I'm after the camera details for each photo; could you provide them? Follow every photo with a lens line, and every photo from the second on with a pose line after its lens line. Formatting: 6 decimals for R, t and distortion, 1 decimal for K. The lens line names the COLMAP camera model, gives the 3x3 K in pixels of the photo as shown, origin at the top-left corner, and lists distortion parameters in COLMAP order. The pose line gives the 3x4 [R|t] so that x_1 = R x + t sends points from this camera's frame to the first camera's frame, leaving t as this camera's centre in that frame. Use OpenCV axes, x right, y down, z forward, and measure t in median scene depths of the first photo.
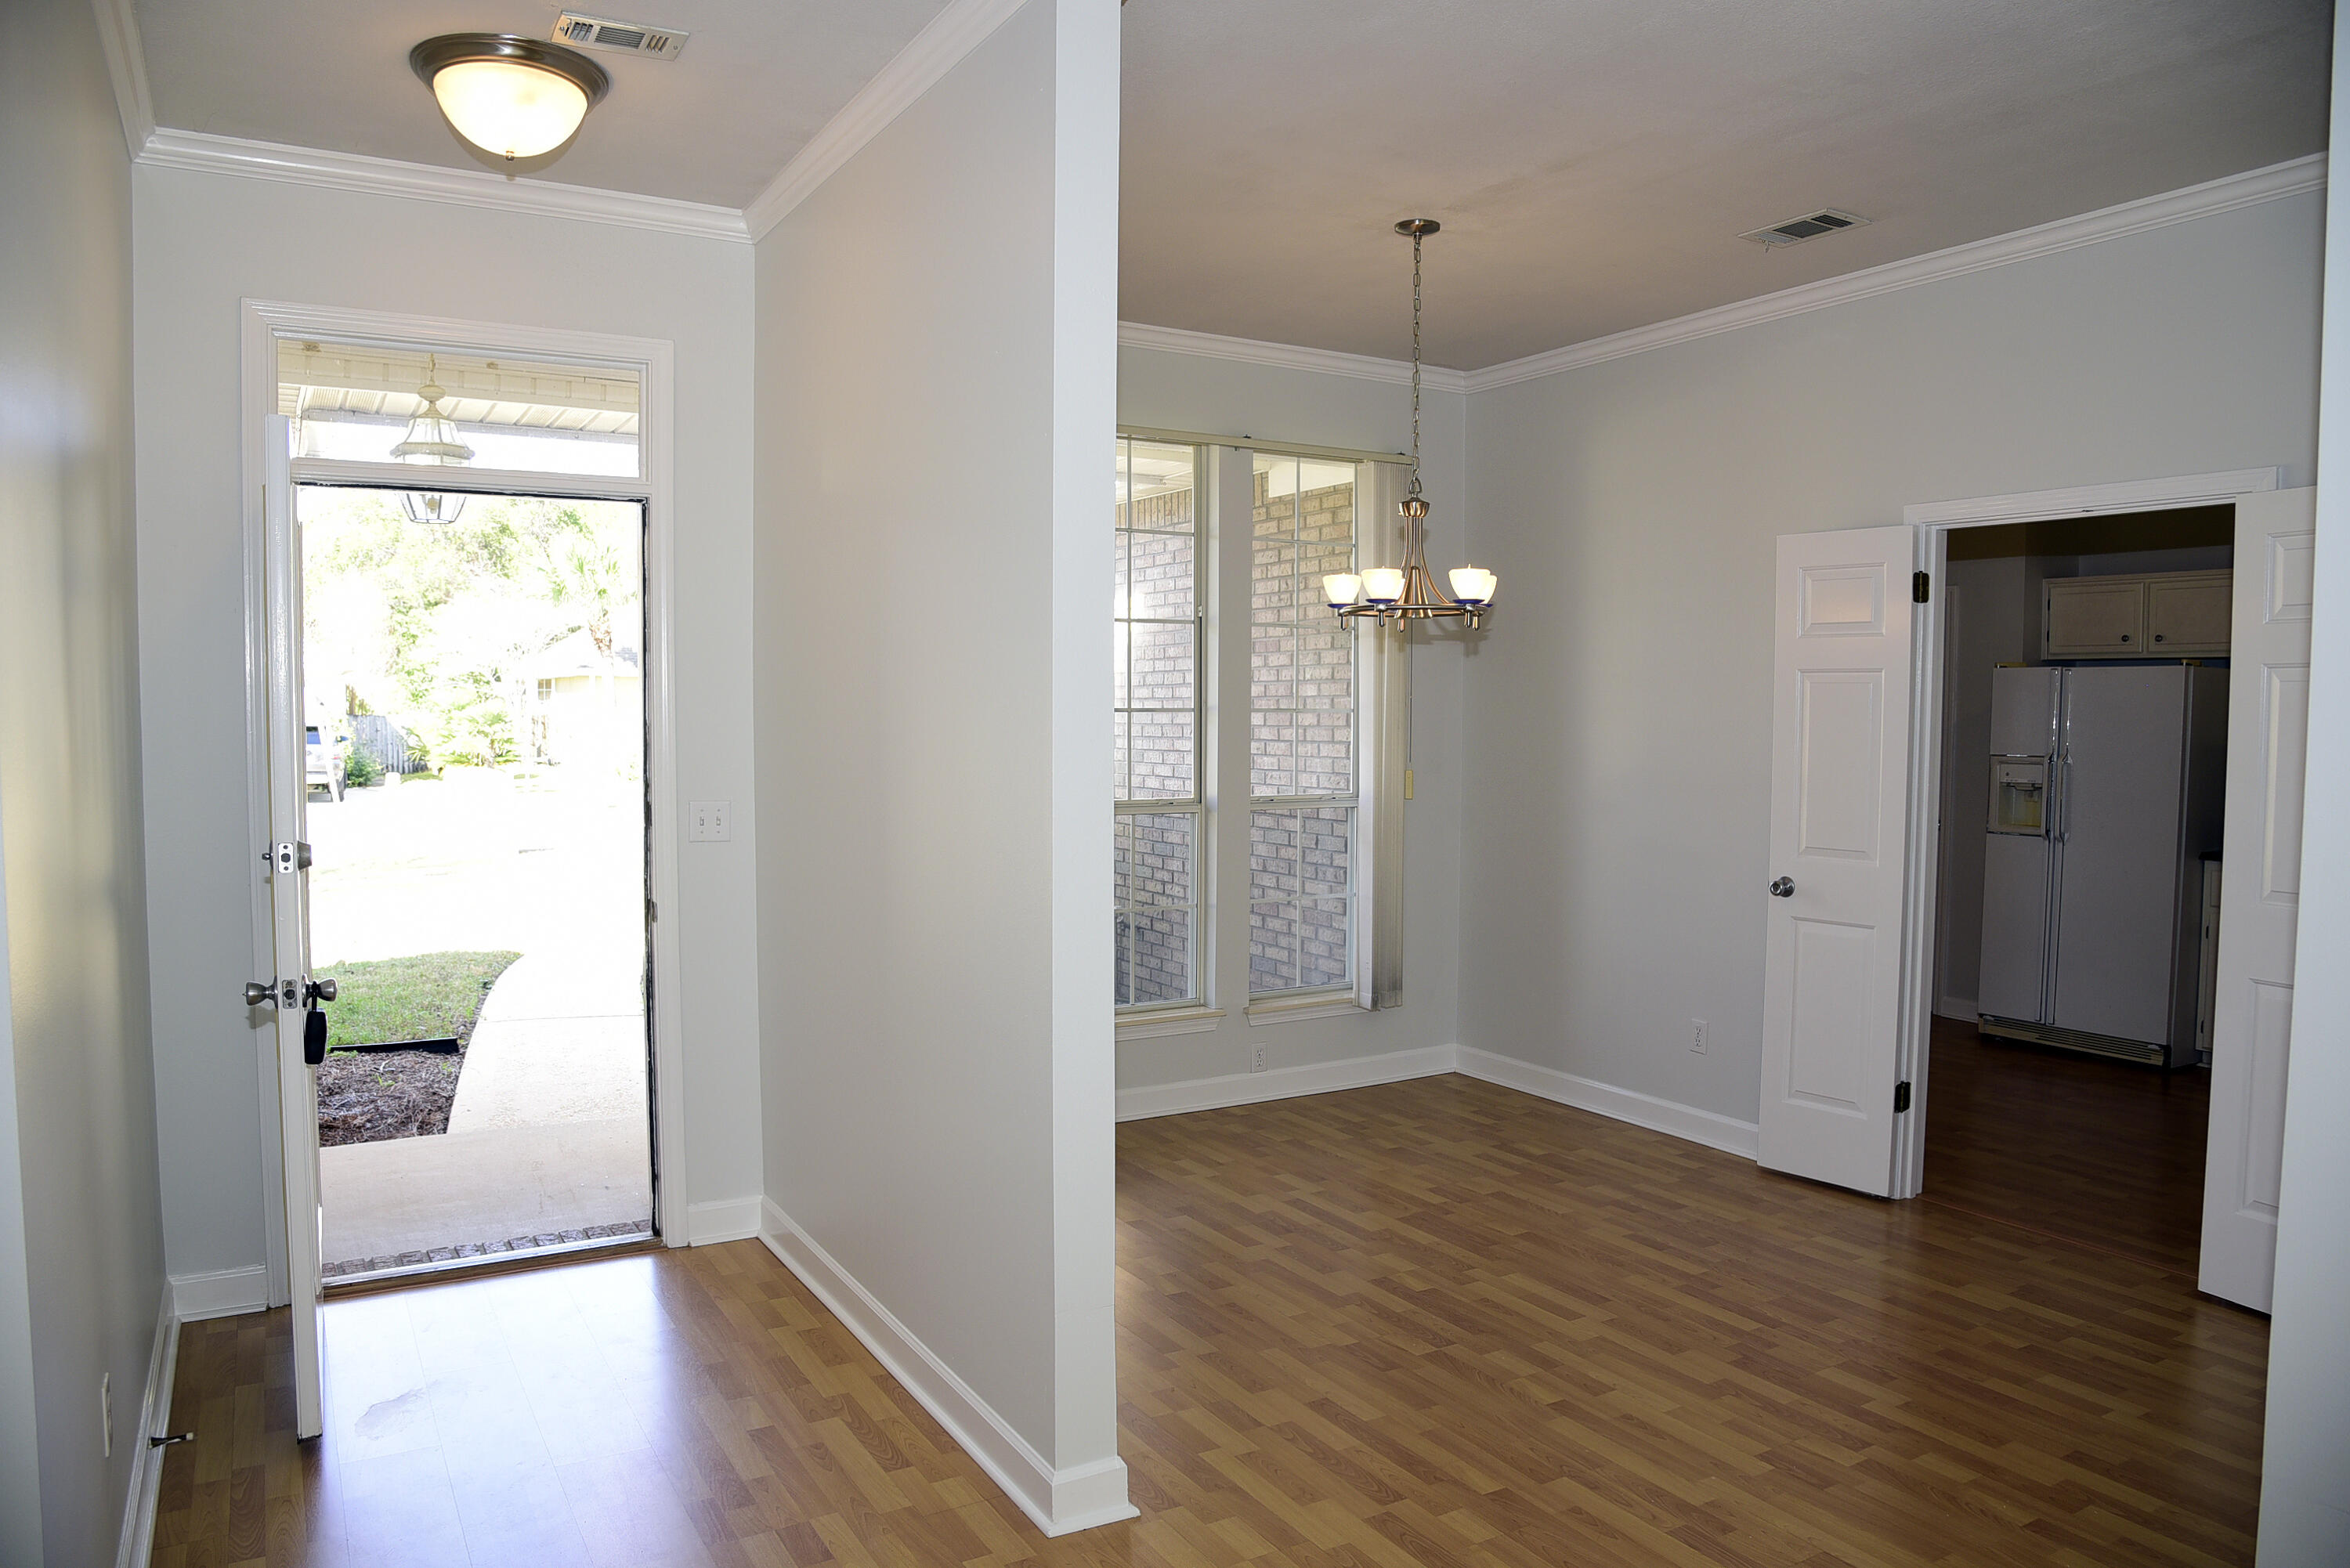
lens RADIAL K [[1600.5, 0, 1173.5], [0, 1600.5, 801.5], [0, 0, 1]] dist [-0.122470, 0.073242]
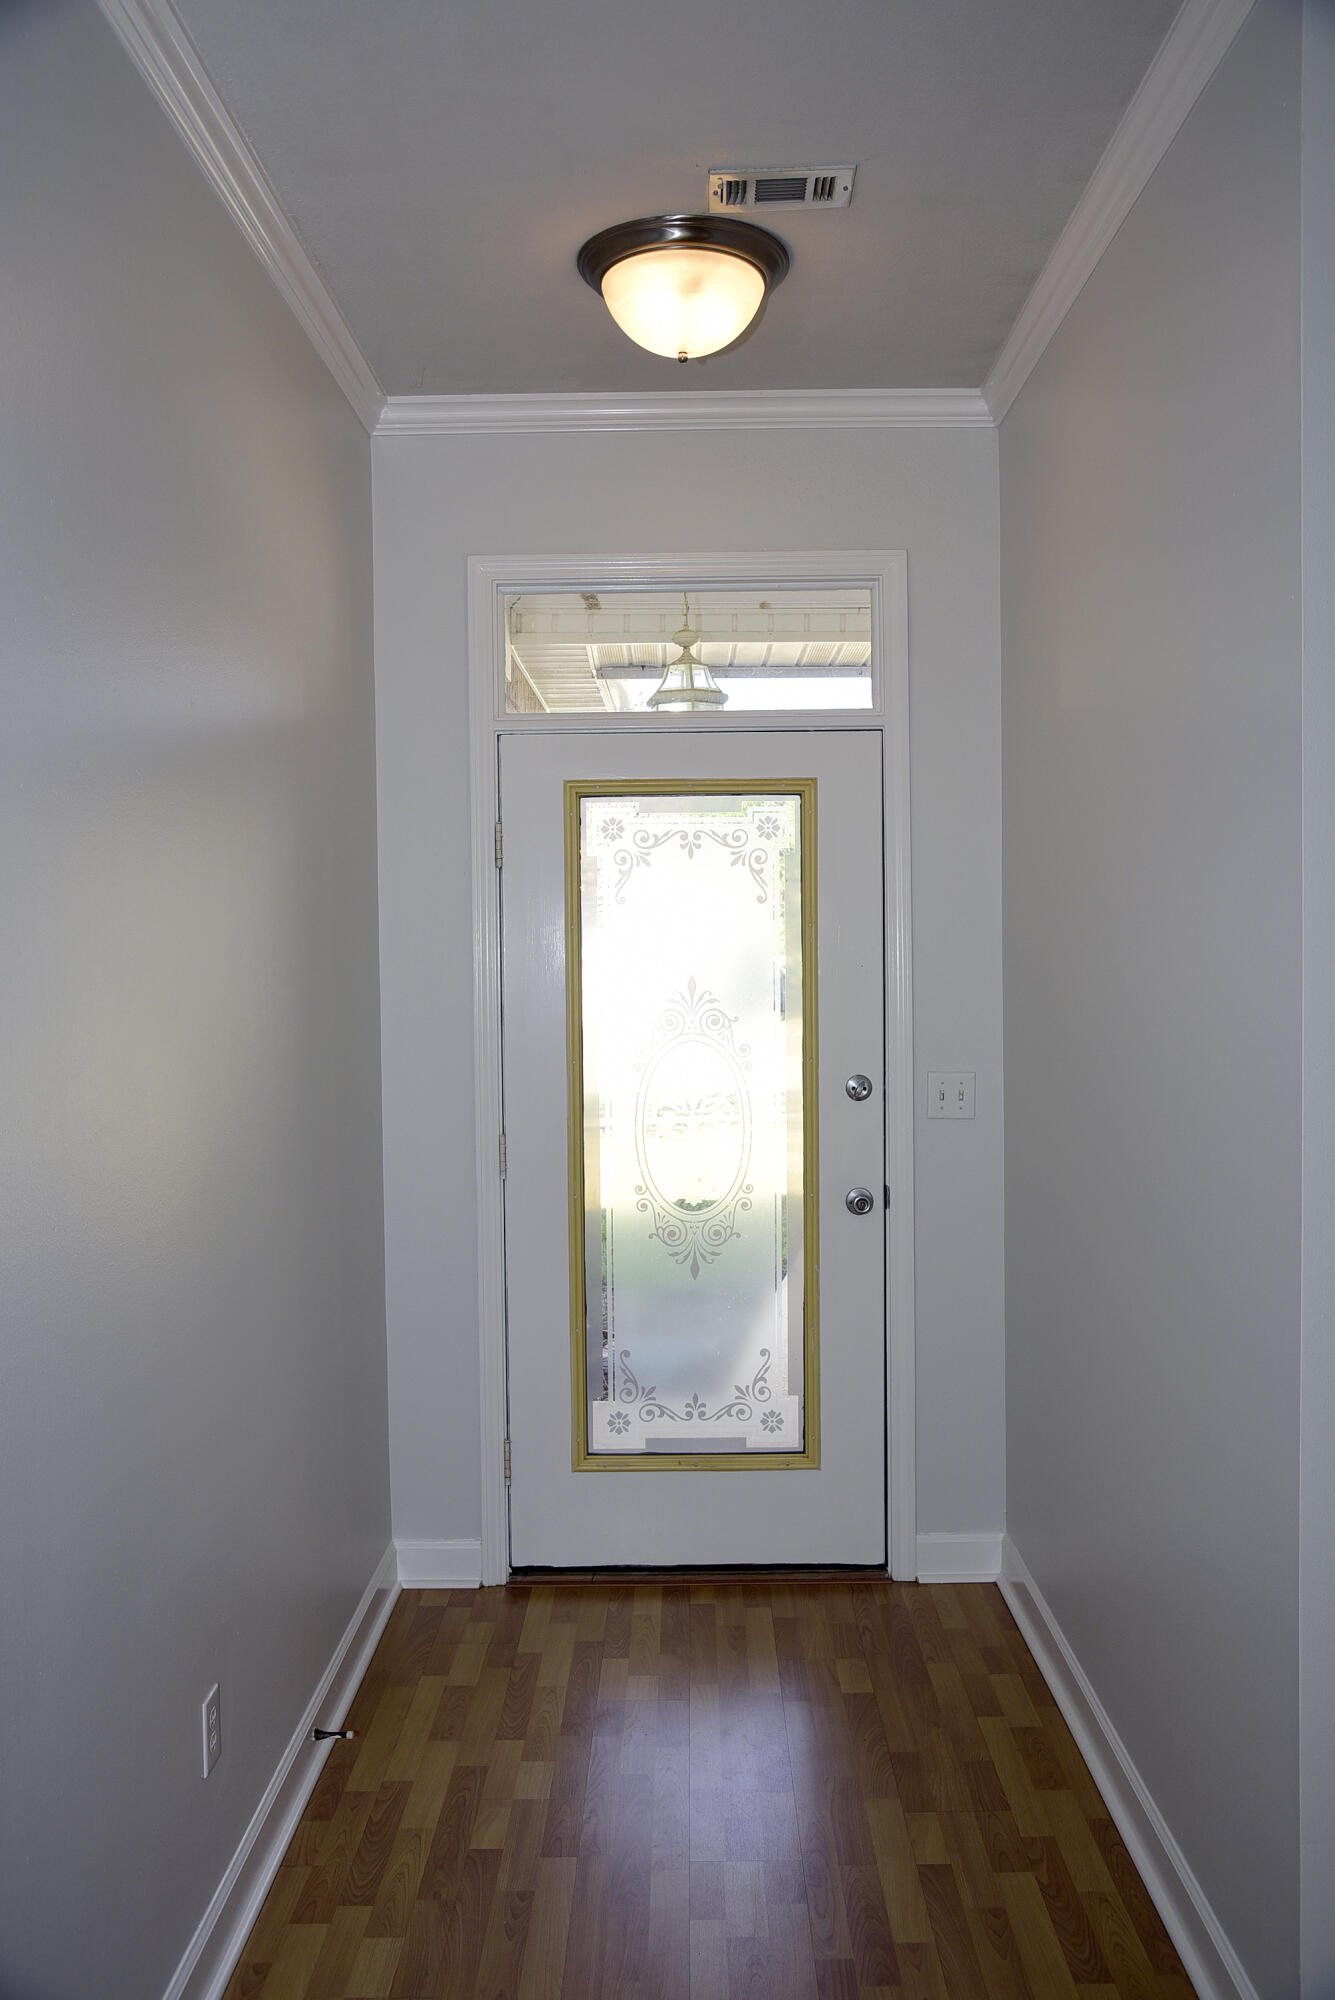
lens RADIAL K [[1614.6, 0, 673.3], [0, 1614.6, 1002.2], [0, 0, 1]] dist [-0.052363, 0.075124]
pose [[0.858052, 0.003320, -0.513552, 0.027164], [-0.014123, 0.999753, -0.017134, -0.018150], [0.513368, 0.021954, 0.857887, 0.130796]]
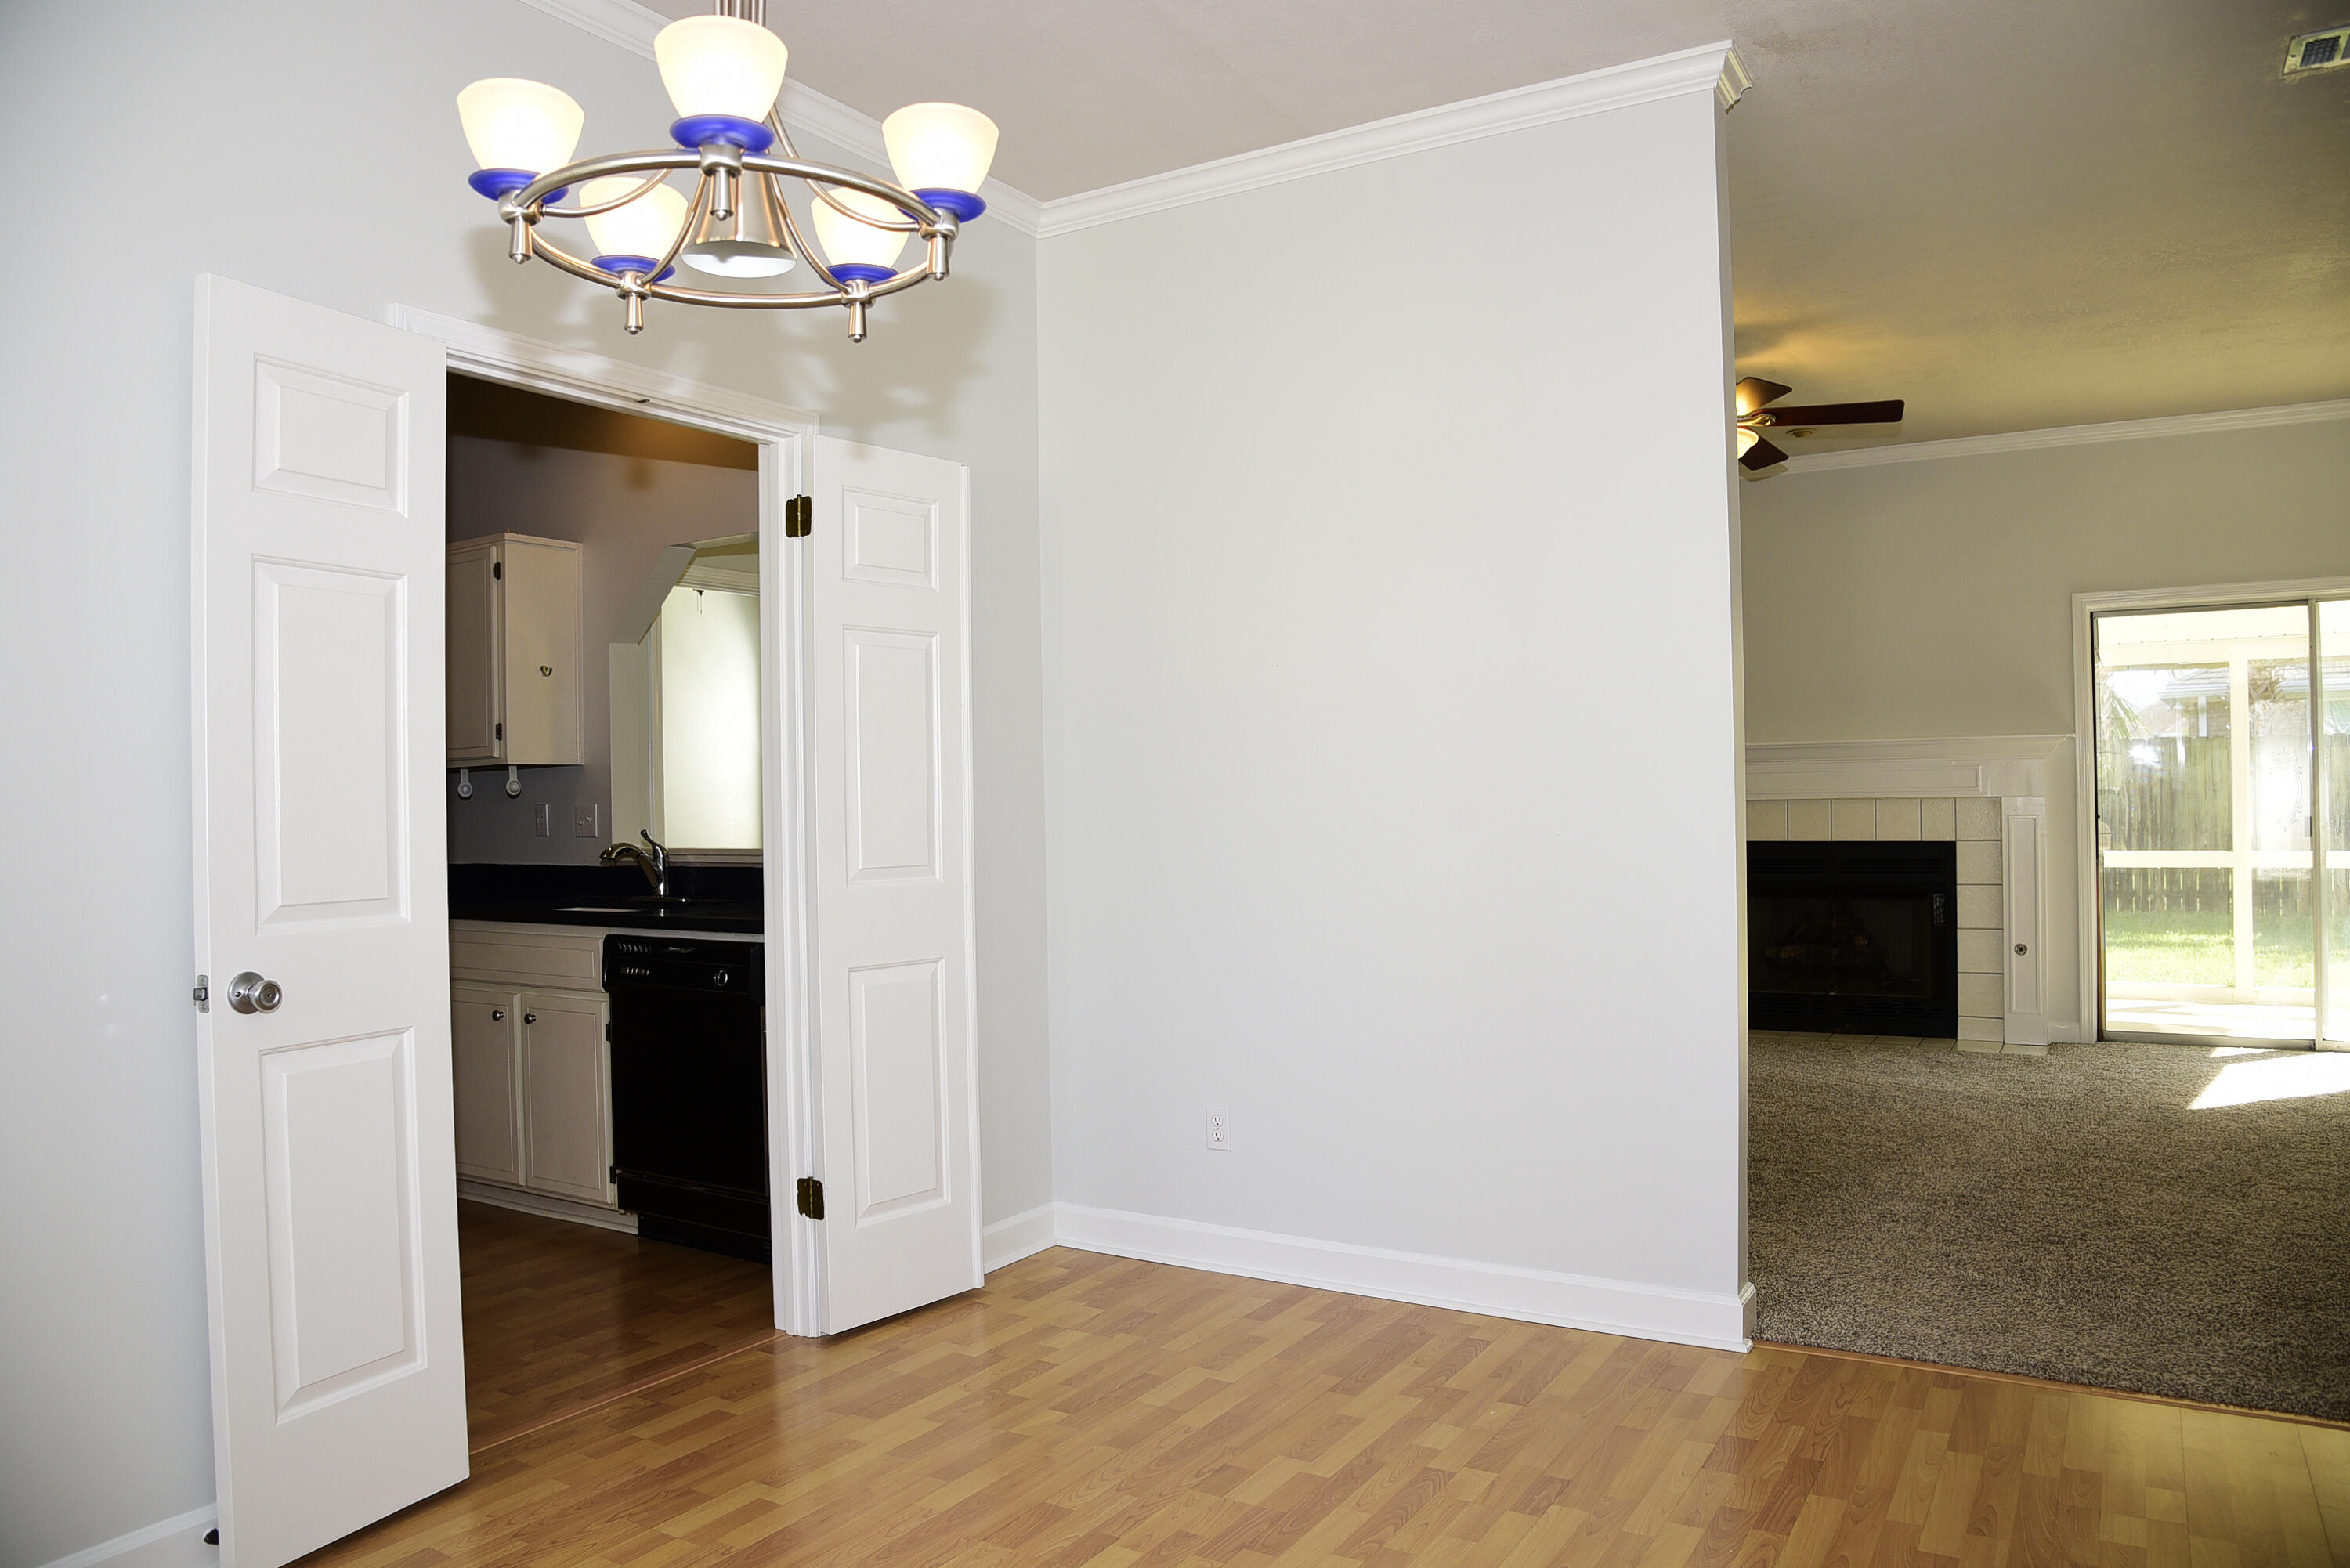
lens RADIAL K [[1600.5, 0, 1173.5], [0, 1600.5, 801.5], [0, 0, 1]] dist [-0.122470, 0.073242]
pose [[-0.474843, 0.002662, 0.880067, -0.163447], [0.063943, 0.997457, 0.031483, -0.001369], [-0.877745, 0.071223, -0.473805, 0.925147]]
